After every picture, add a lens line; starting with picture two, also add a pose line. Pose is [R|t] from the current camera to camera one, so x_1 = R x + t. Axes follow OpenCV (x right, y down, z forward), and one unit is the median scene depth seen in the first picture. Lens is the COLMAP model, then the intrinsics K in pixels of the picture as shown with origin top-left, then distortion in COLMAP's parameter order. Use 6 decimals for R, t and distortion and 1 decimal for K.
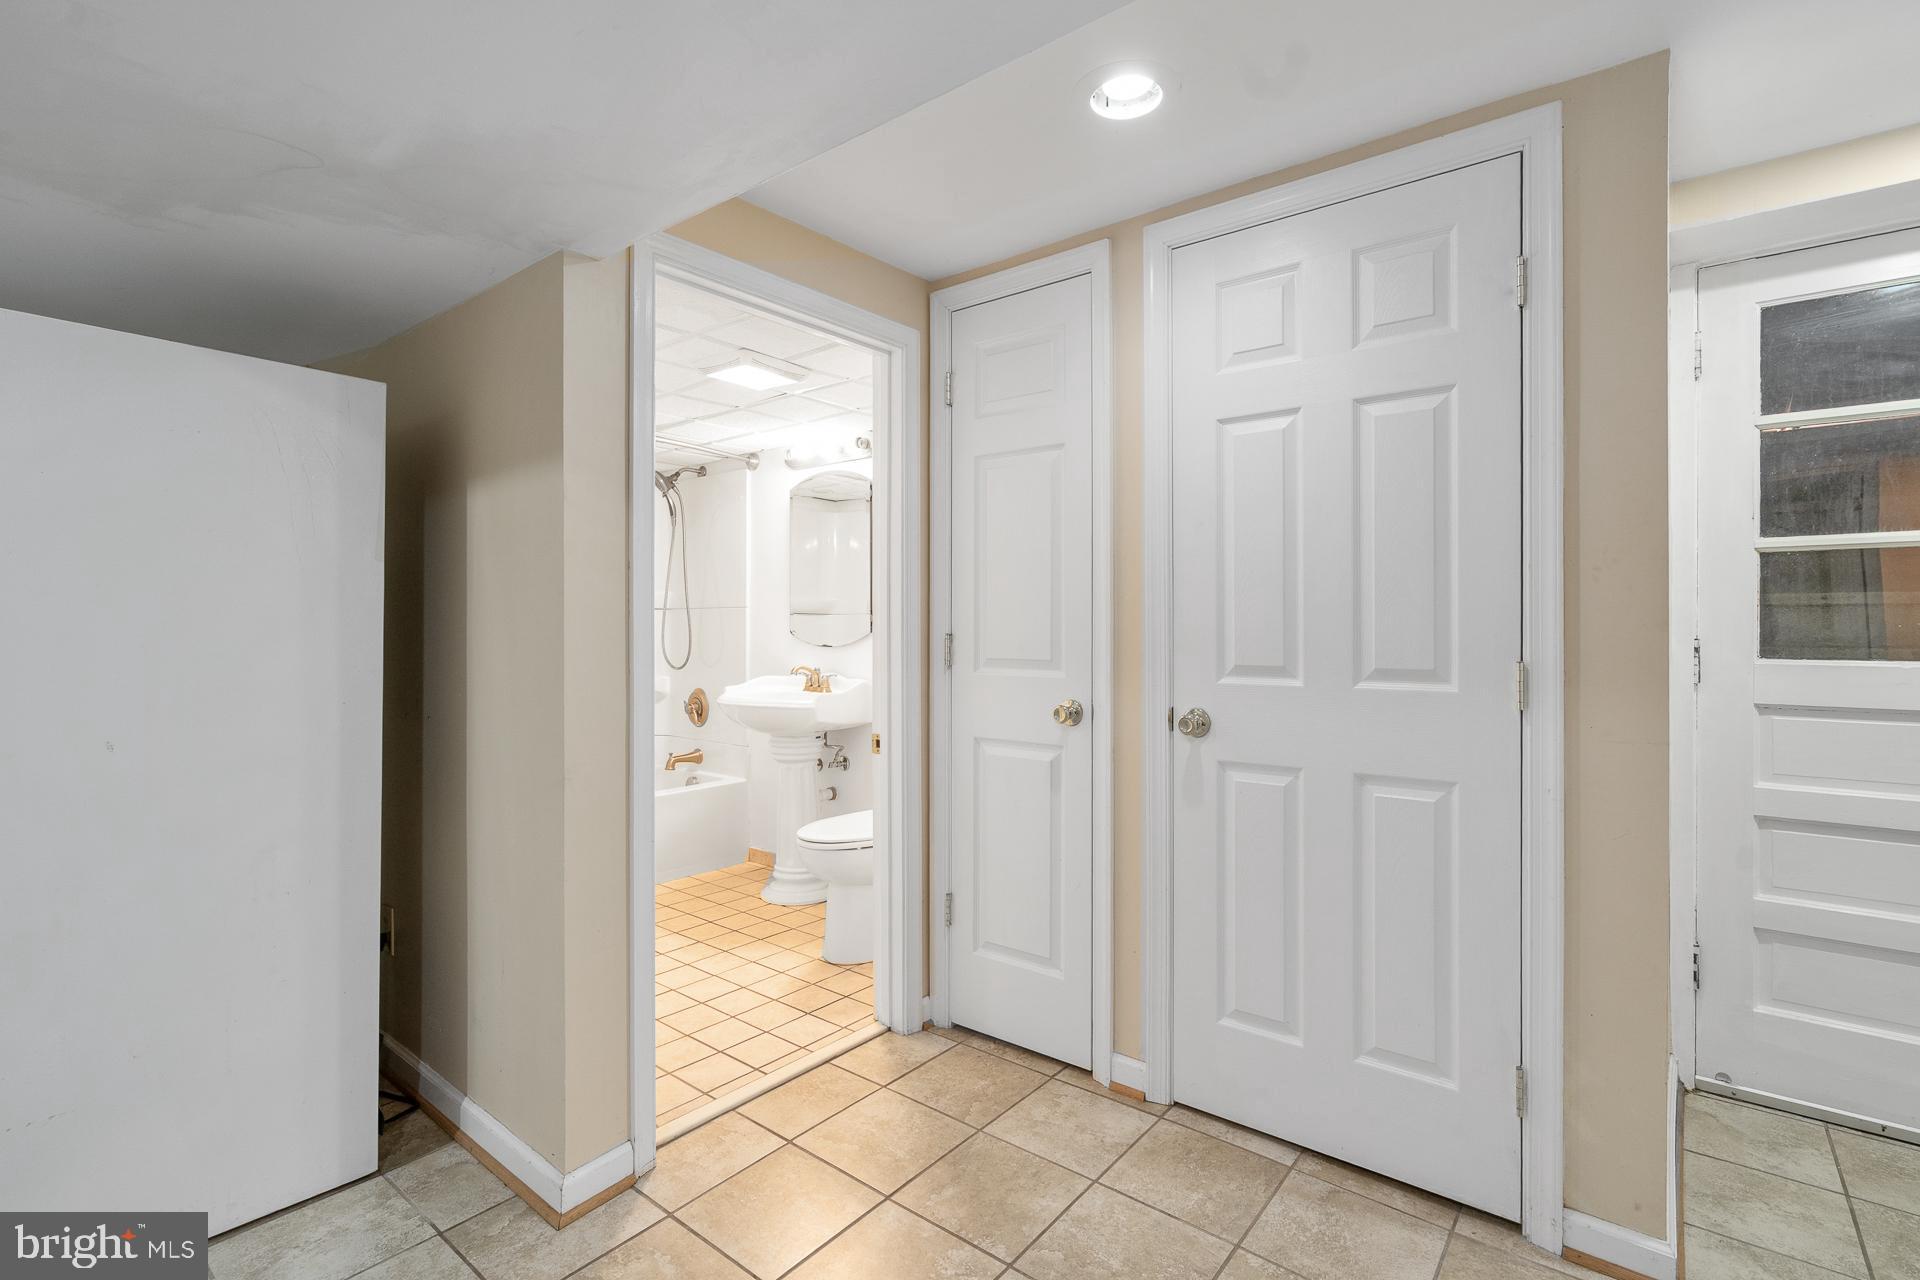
lens RADIAL K [[884.3, 0, 964.5], [0, 884.3, 627.0], [0, 0, 1]] dist [-0.004128, 0.002033]
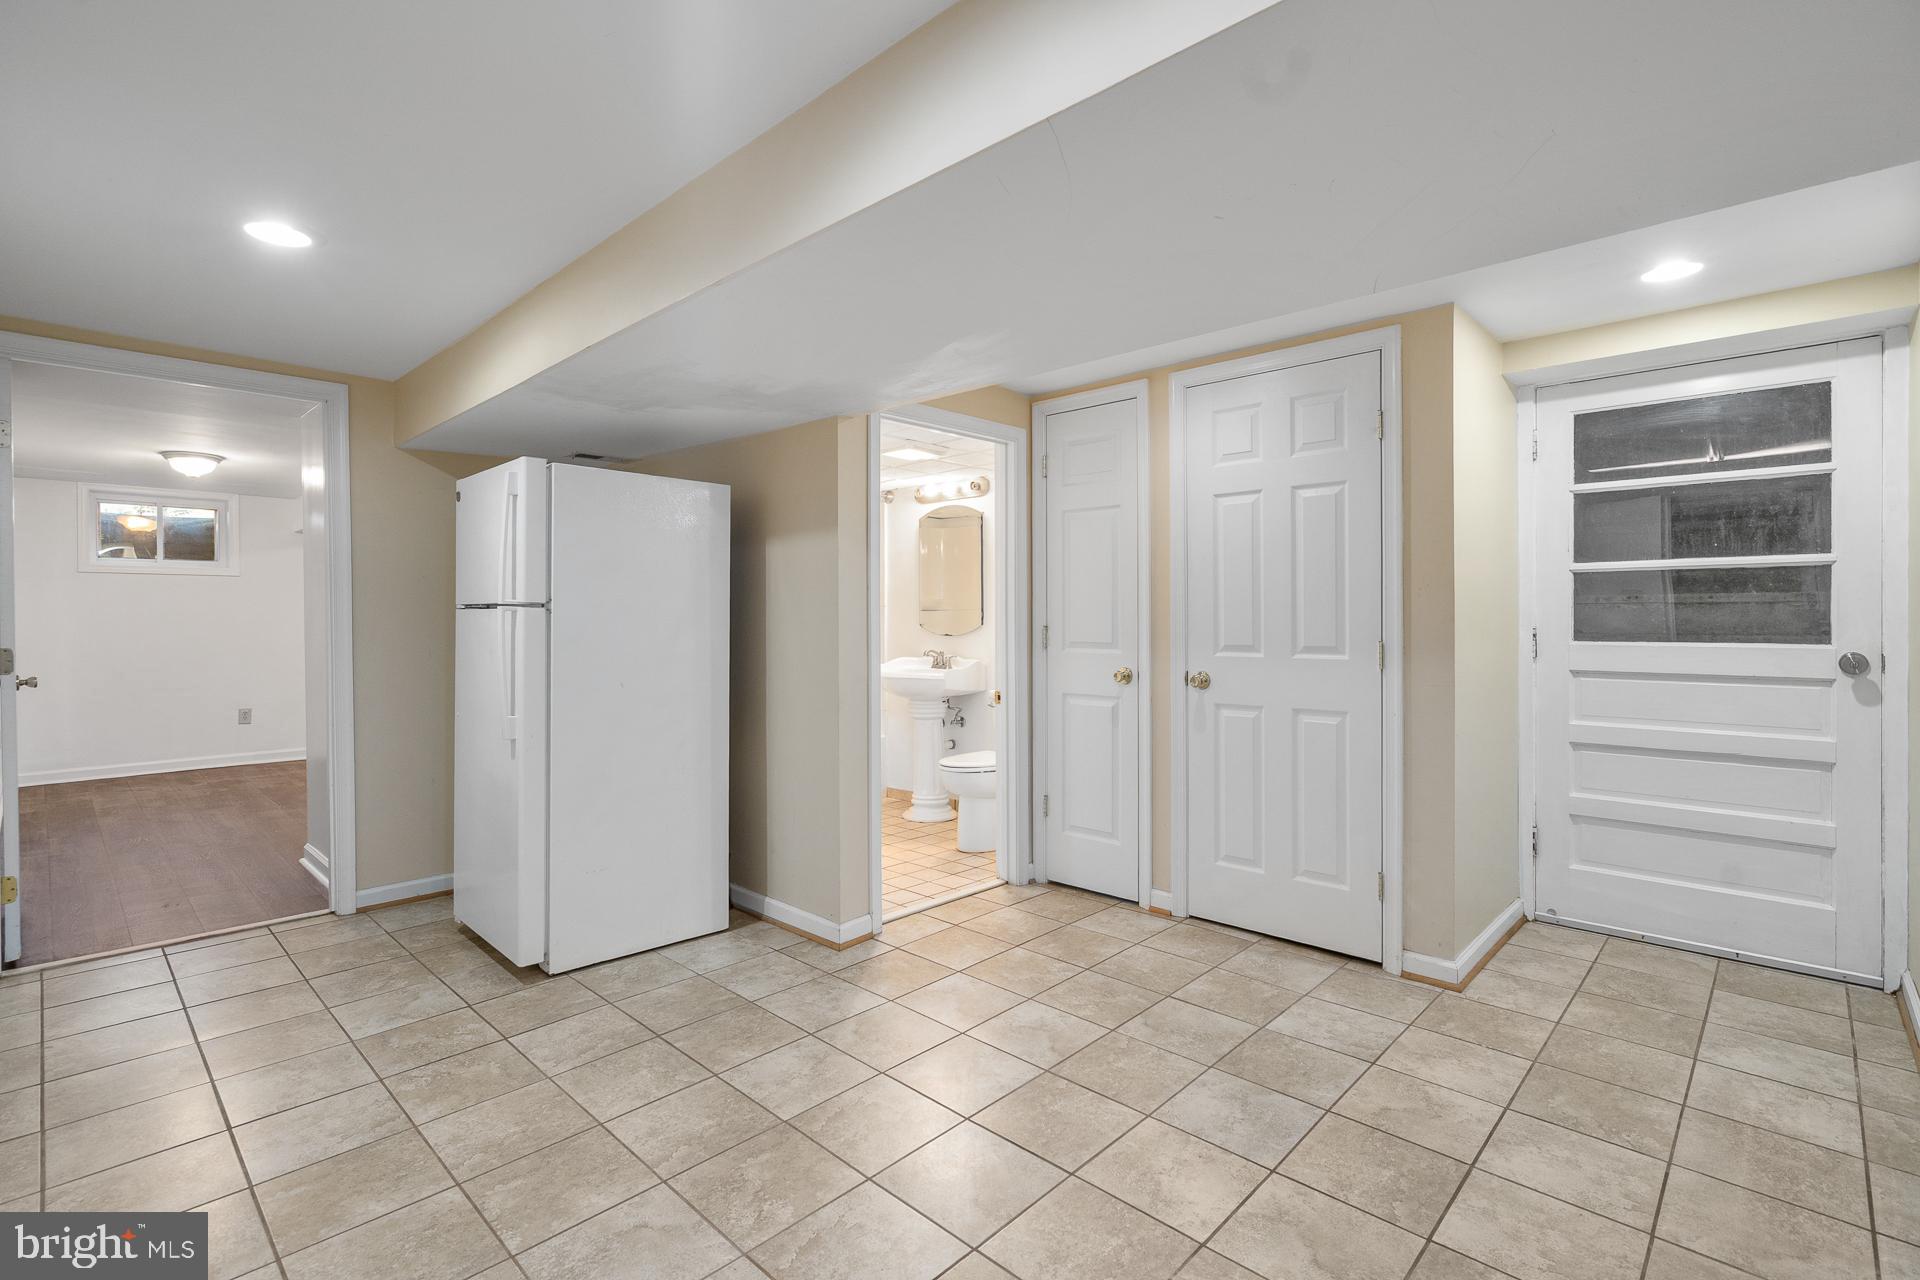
lens RADIAL K [[884.3, 0, 959.5], [0, 884.3, 616.5], [0, 0, 1]] dist [-0.004128, 0.002033]
pose [[0.996242, -0.002639, -0.086572, -0.039728], [0.002391, 0.999993, -0.002969, -0.005461], [0.086580, 0.002751, 0.996241, -0.646961]]
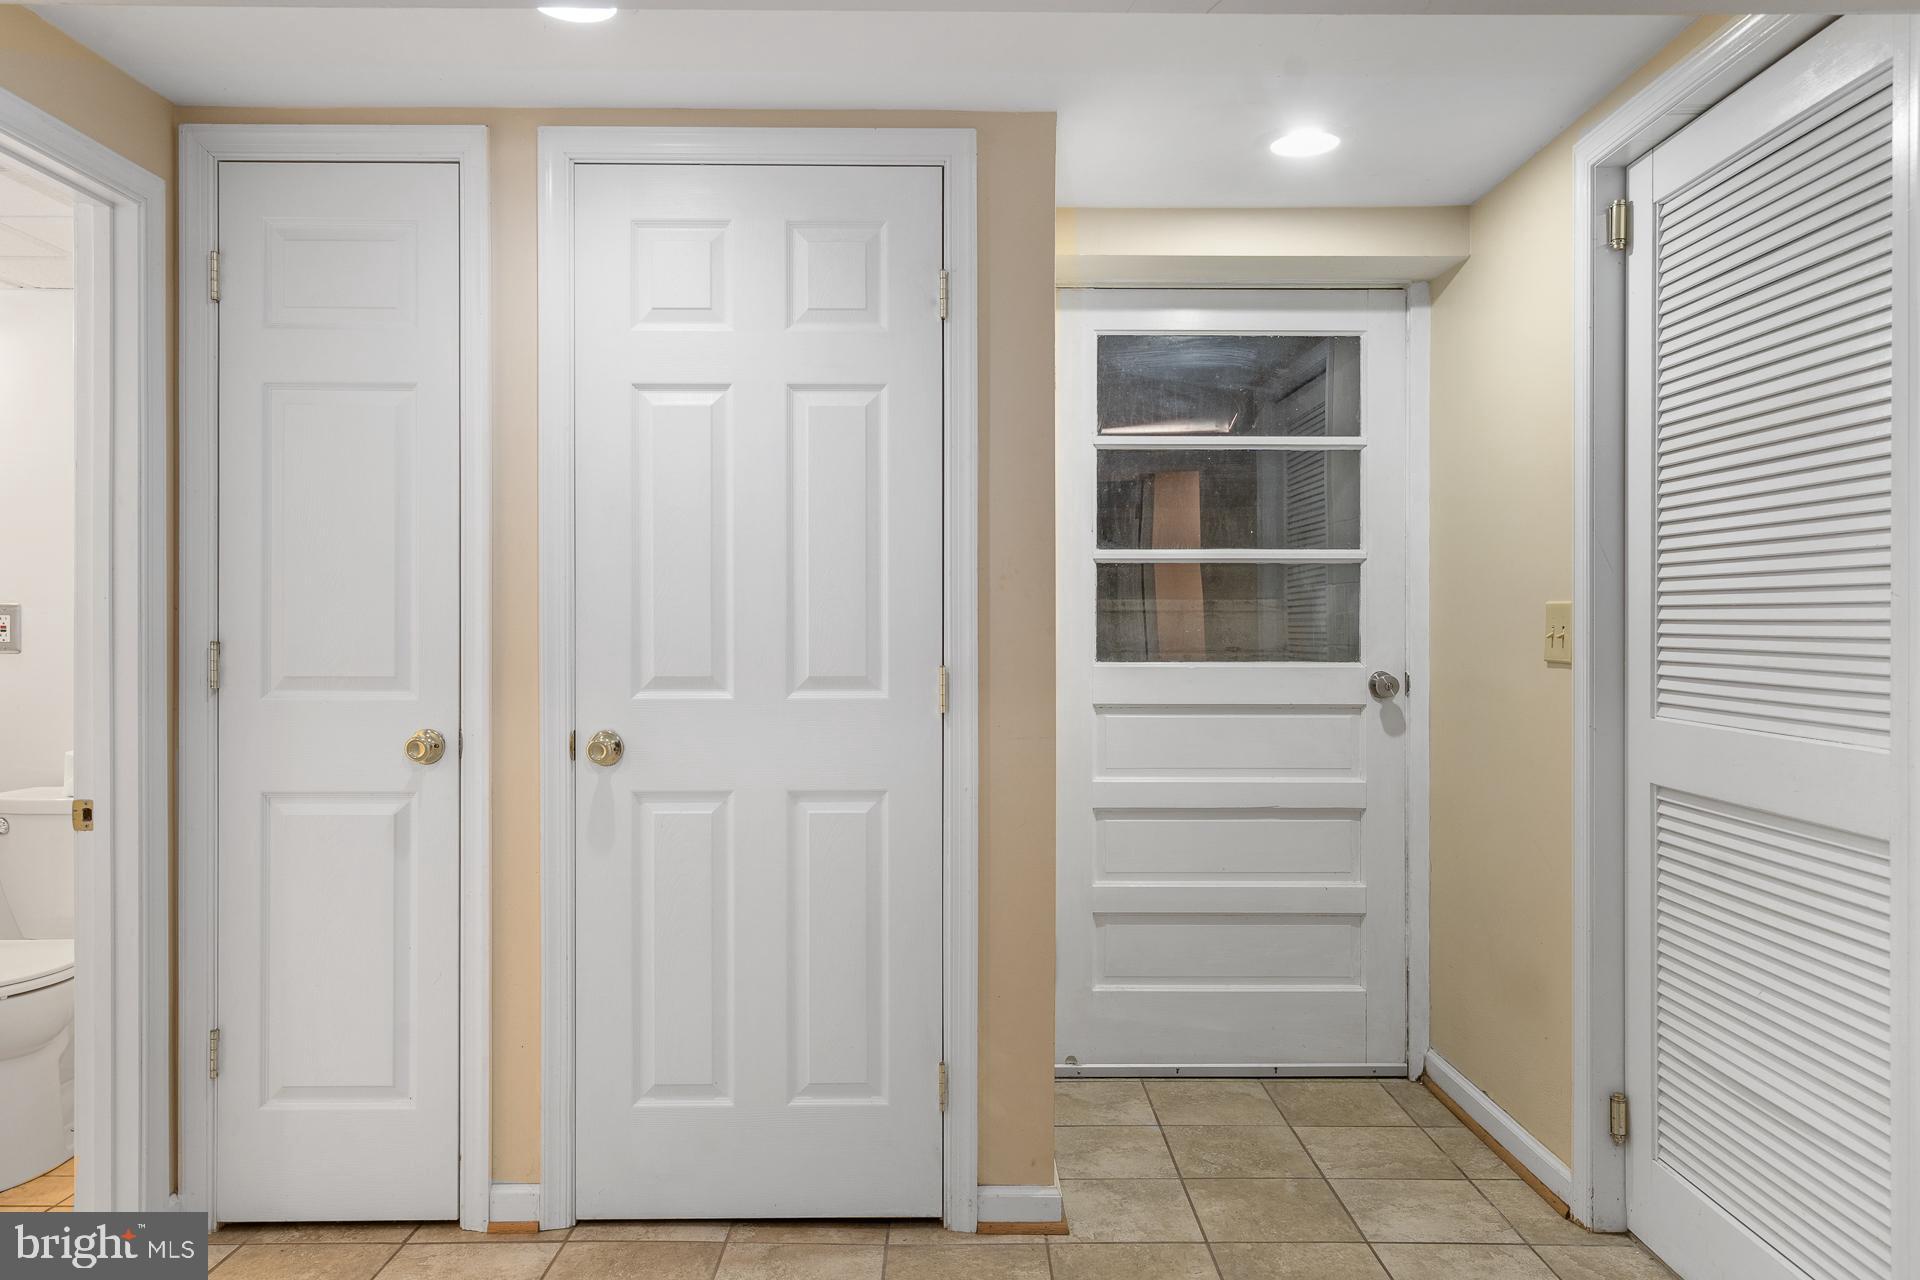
lens RADIAL K [[1369.9, 0, 963.4], [0, 1369.9, 630.9], [0, 0, 1]] dist [0.008995, -0.006063]
pose [[0.777949, 0.001413, 0.628325, -0.275205], [-0.000743, 0.999999, -0.001329, 0.000535], [-0.628326, 0.000567, 0.777950, -0.196669]]
